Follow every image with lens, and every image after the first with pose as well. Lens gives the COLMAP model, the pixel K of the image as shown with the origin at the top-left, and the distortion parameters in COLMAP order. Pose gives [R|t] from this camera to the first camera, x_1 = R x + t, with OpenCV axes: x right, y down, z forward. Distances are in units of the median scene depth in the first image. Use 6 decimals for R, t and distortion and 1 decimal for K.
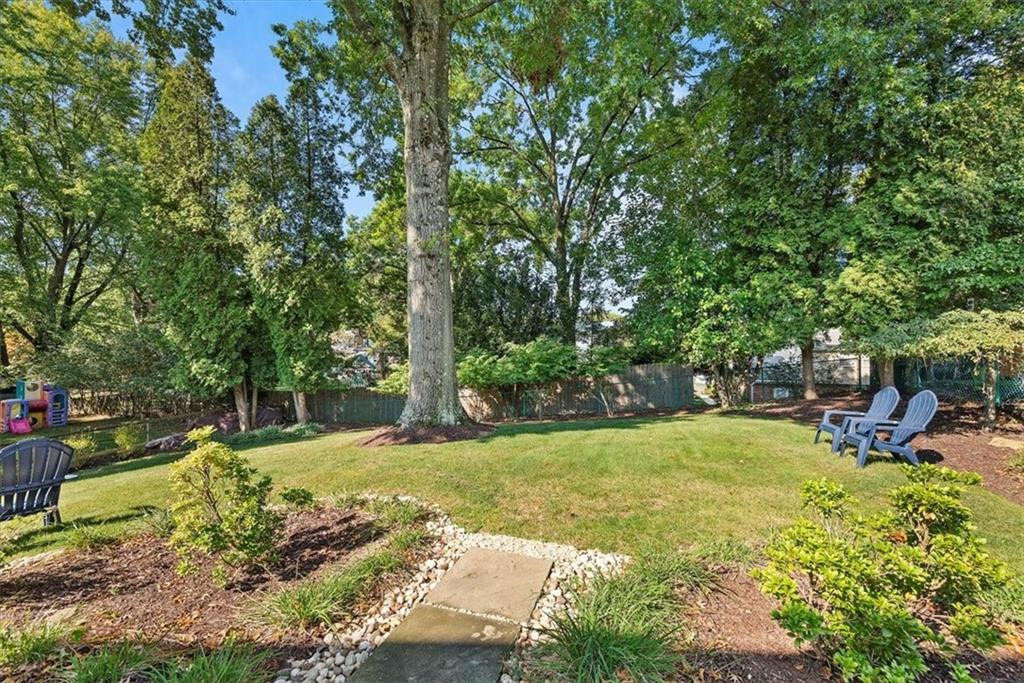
lens RADIAL K [[404.1, 0, 512.0], [0, 404.1, 341.5], [0, 0, 1]] dist [-0.001436, -0.000136]
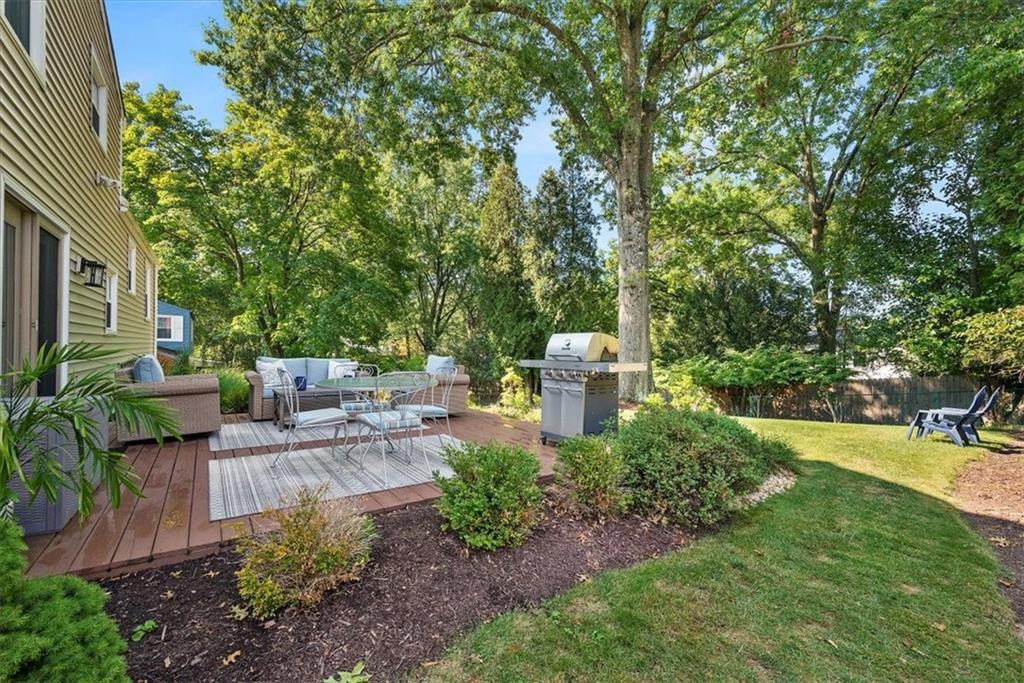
lens RADIAL K [[404.1, 0, 512.0], [0, 404.1, 341.5], [0, 0, 1]] dist [-0.001436, -0.000136]
pose [[0.801974, 0.006784, -0.597321, 0.145625], [-0.019235, 0.999710, -0.014472, 0.008229], [0.597049, 0.023096, 0.801872, -0.197029]]
